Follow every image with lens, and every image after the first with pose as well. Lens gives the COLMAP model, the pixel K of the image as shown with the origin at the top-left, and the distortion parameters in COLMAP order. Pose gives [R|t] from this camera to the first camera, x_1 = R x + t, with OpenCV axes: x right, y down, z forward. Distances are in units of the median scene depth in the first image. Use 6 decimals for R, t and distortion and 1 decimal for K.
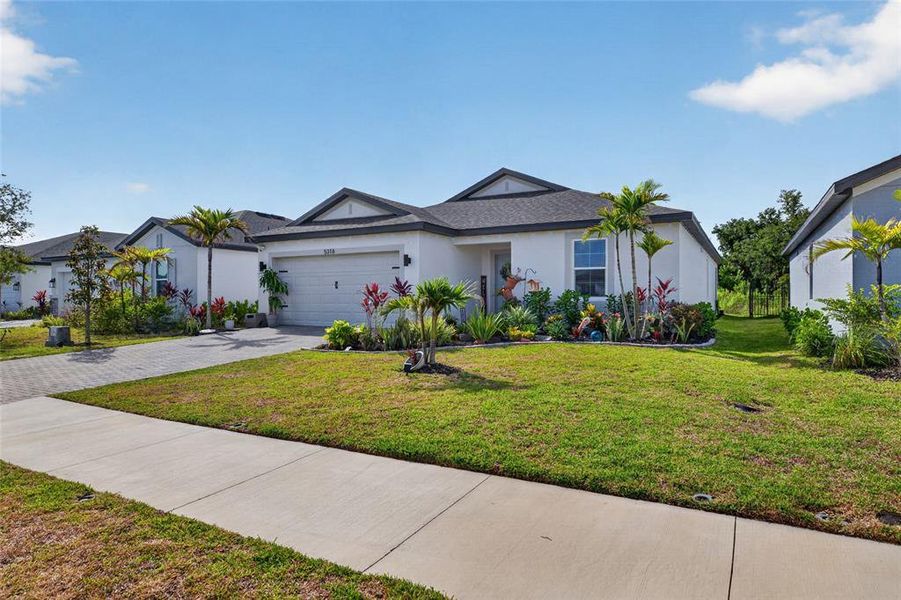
lens RADIAL K [[536.9, 0, 449.4], [0, 536.9, 296.1], [0, 0, 1]] dist [-0.021486, 0.001307]
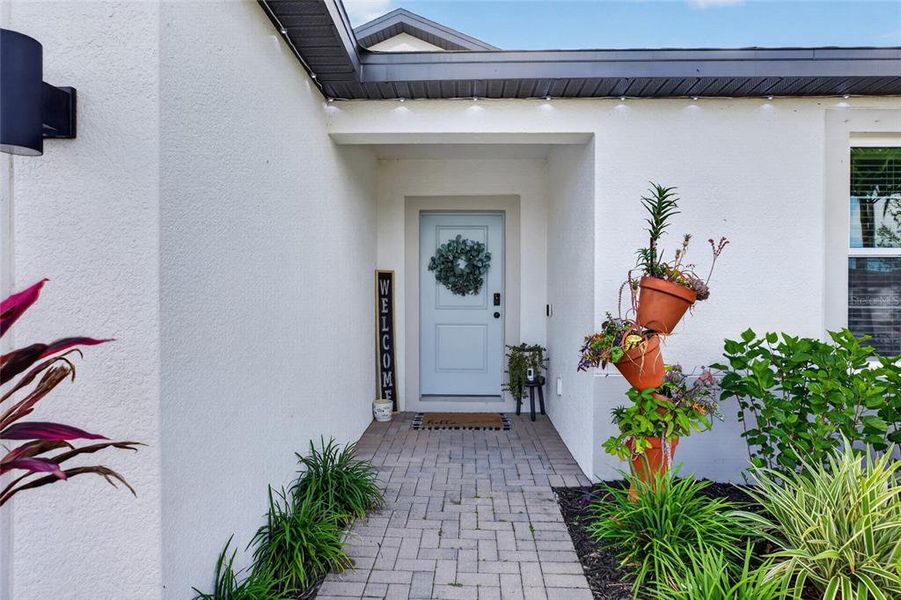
lens RADIAL K [[494.6, 0, 453.7], [0, 494.6, 300.5], [0, 0, 1]] dist [-0.023306, -0.001560]
pose [[0.889968, -0.002313, 0.456018, -0.041055], [-0.001863, 0.999960, 0.008709, -0.024003], [-0.456020, -0.008600, 0.889928, 0.744924]]
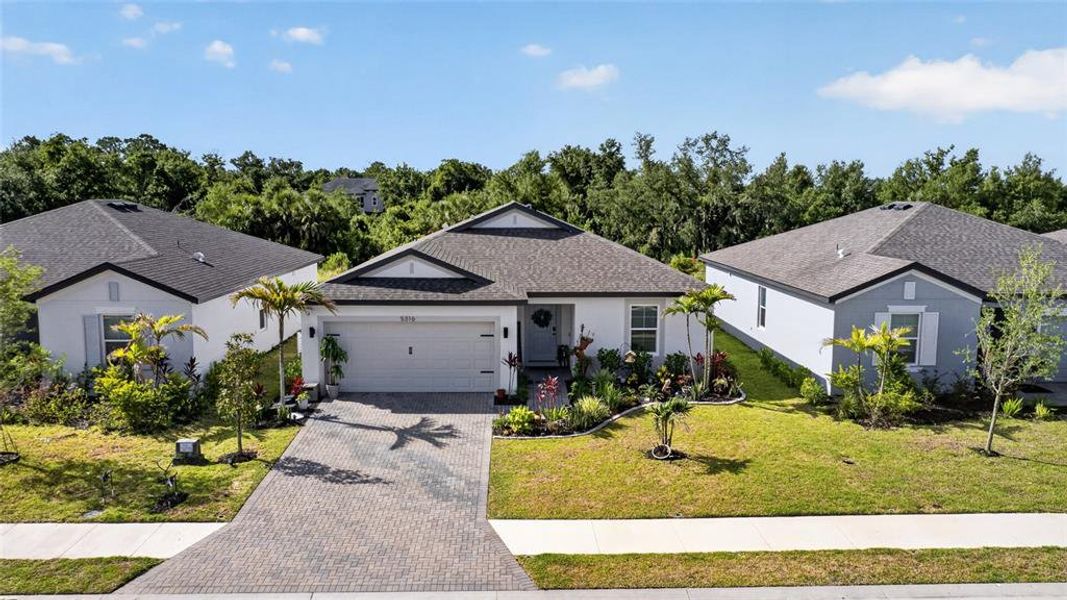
lens RADIAL K [[836.0, 0, 544.6], [0, 836.0, 301.4], [0, 0, 1]] dist [-0.018810, -0.000240]
pose [[0.849401, -0.062471, 0.524037, -0.771712], [-0.008351, 0.991254, 0.131704, -0.303103], [-0.527682, -0.116246, 0.841451, -0.394342]]
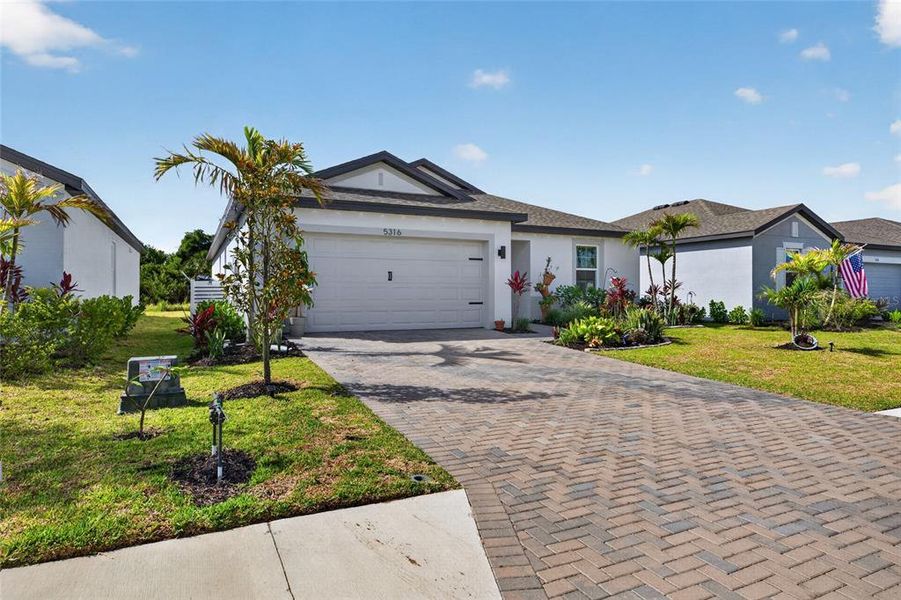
lens RADIAL K [[536.9, 0, 452.2], [0, 536.9, 304.5], [0, 0, 1]] dist [-0.021486, 0.001307]
pose [[0.561889, -0.013203, 0.827108, -0.774455], [-0.004064, 0.999816, 0.018721, 0.005636], [-0.827203, -0.013880, 0.561732, 0.472859]]
